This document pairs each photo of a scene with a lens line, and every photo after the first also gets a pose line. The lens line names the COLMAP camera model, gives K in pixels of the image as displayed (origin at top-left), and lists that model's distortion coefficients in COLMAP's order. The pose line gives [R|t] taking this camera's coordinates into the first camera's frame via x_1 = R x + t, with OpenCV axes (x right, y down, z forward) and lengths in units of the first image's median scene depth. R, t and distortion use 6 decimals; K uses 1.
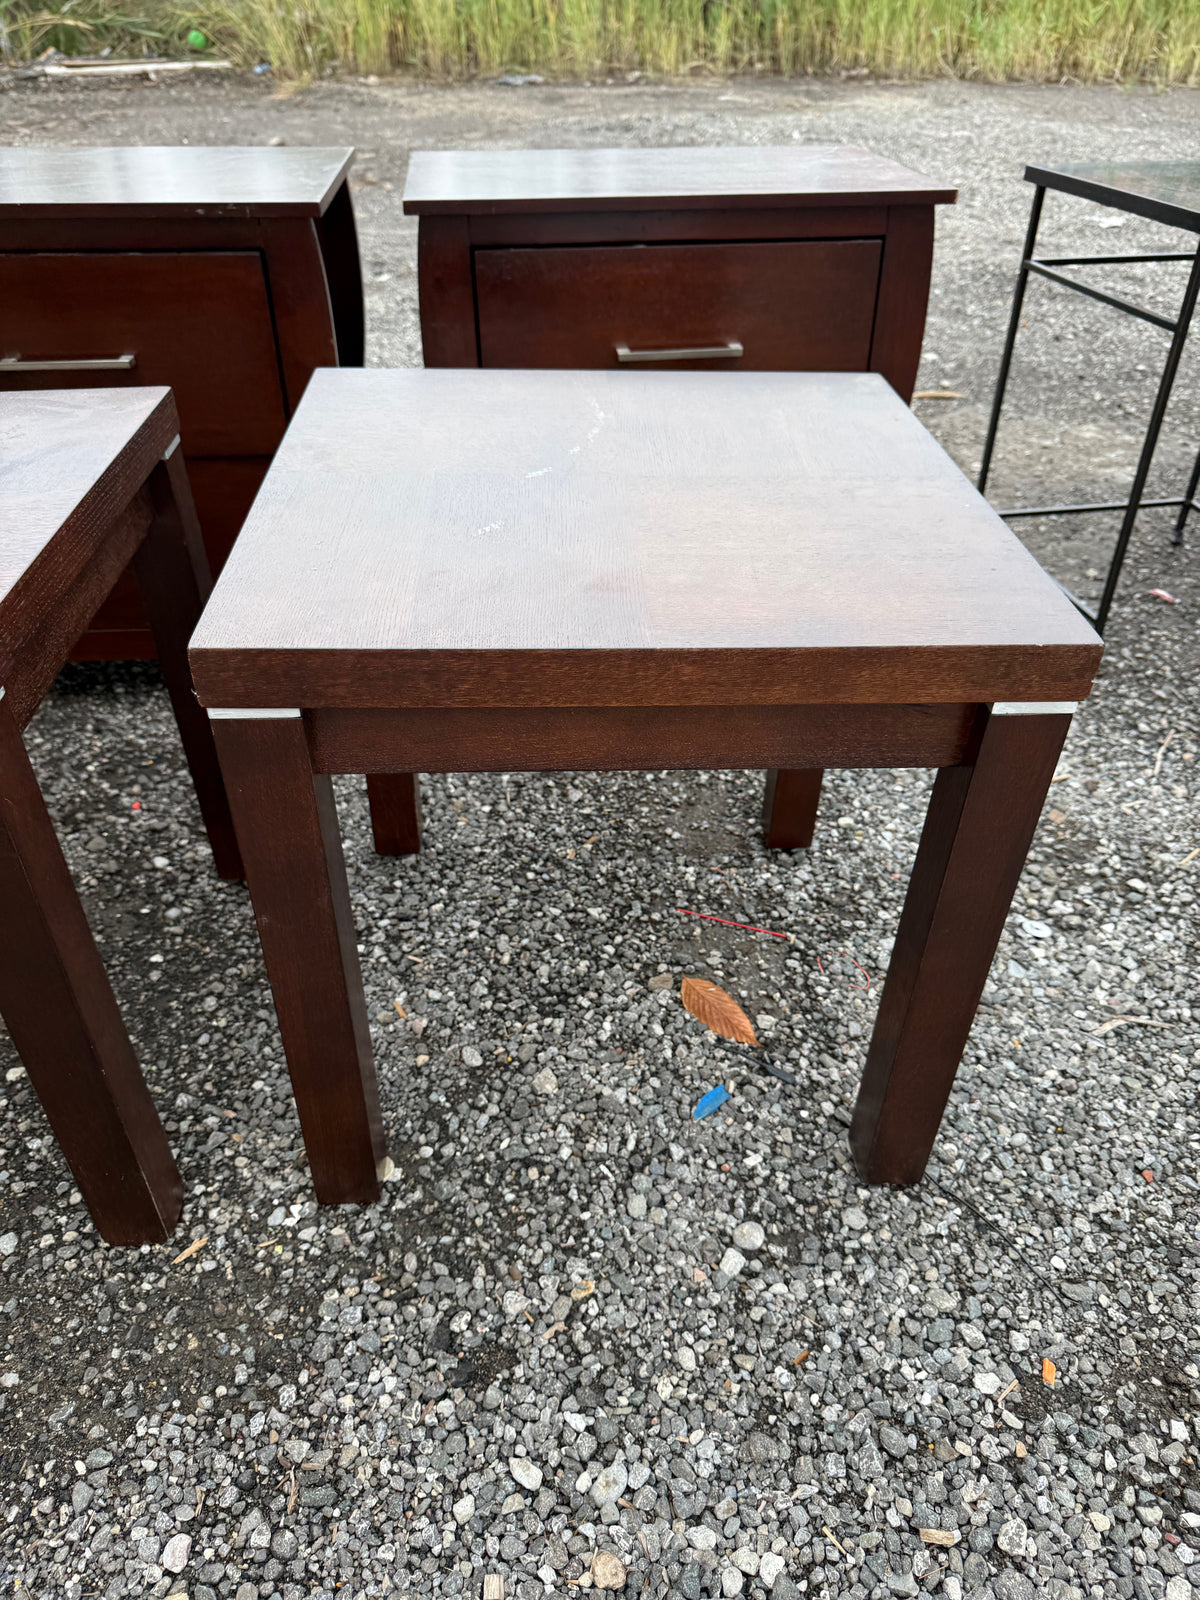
lens RADIAL K [[1147.8, 0, 602.8], [0, 1147.8, 810.6], [0, 0, 1]] dist [0.009743, -0.018620]
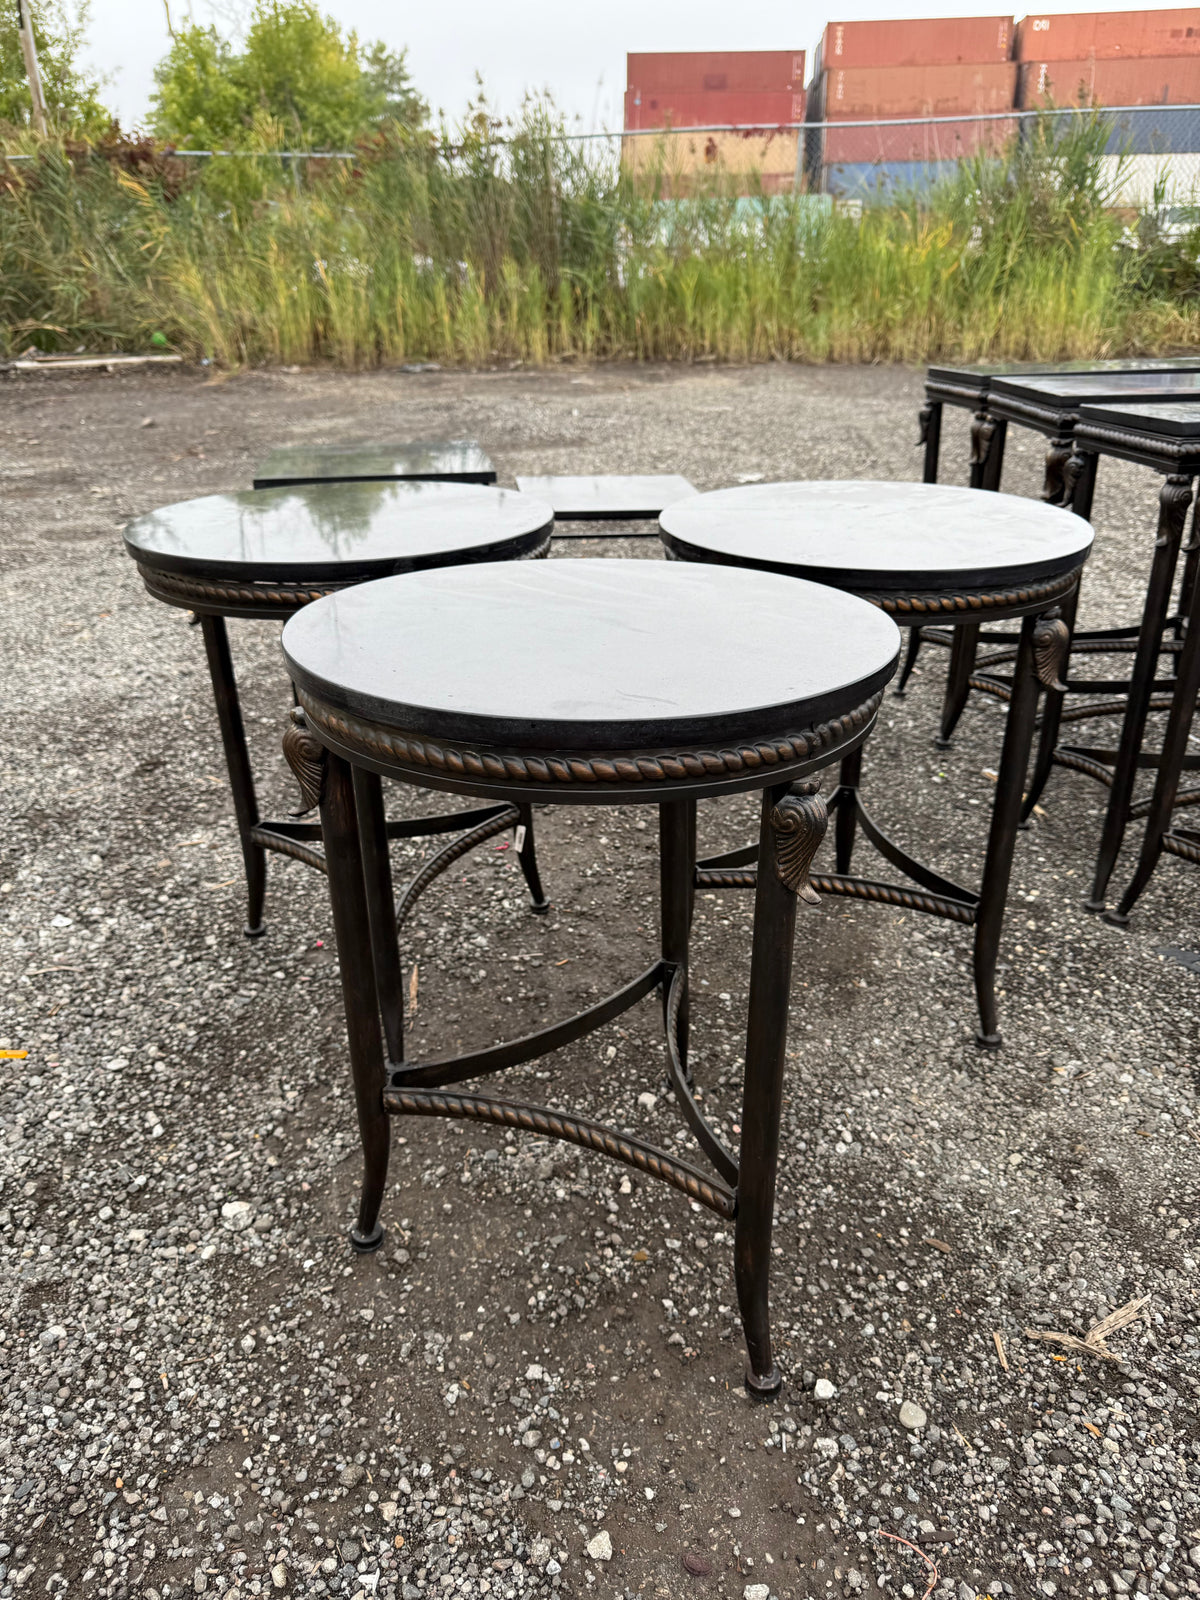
lens RADIAL K [[1147.8, 0, 604.0], [0, 1147.8, 800.8], [0, 0, 1]] dist [0.009743, -0.018620]
pose [[0.999852, -0.009136, -0.014600, 1.411259], [0.006067, 0.980200, -0.197917, 0.317462], [0.016119, 0.197799, 0.980110, -0.621546]]
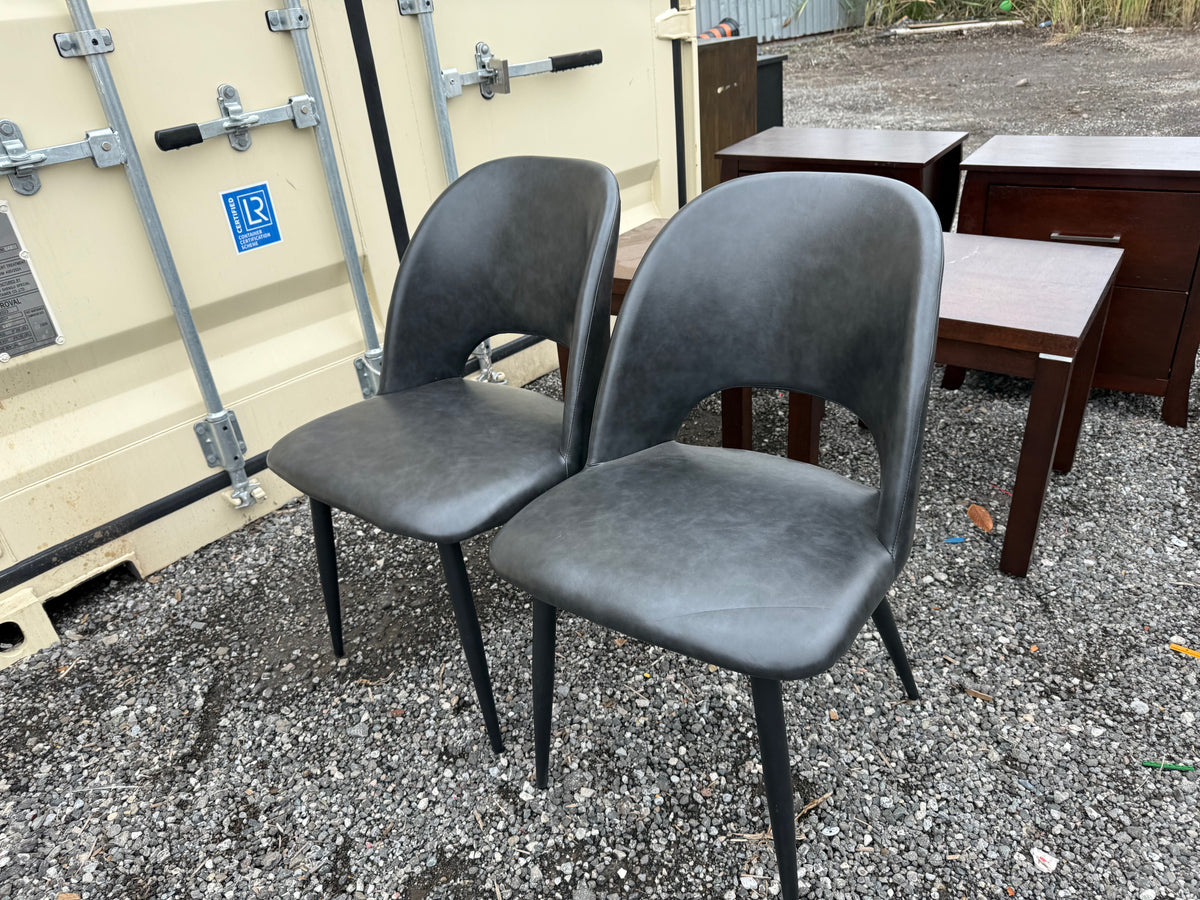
lens RADIAL K [[859.3, 0, 589.3], [0, 859.3, 453.3], [0, 0, 1]] dist [0.007009, -0.014144]
pose [[0.757904, 0.251695, -0.601857, 0.580483], [-0.309959, 0.950722, 0.007266, 0.325158], [0.574027, 0.181044, 0.798571, -0.932471]]
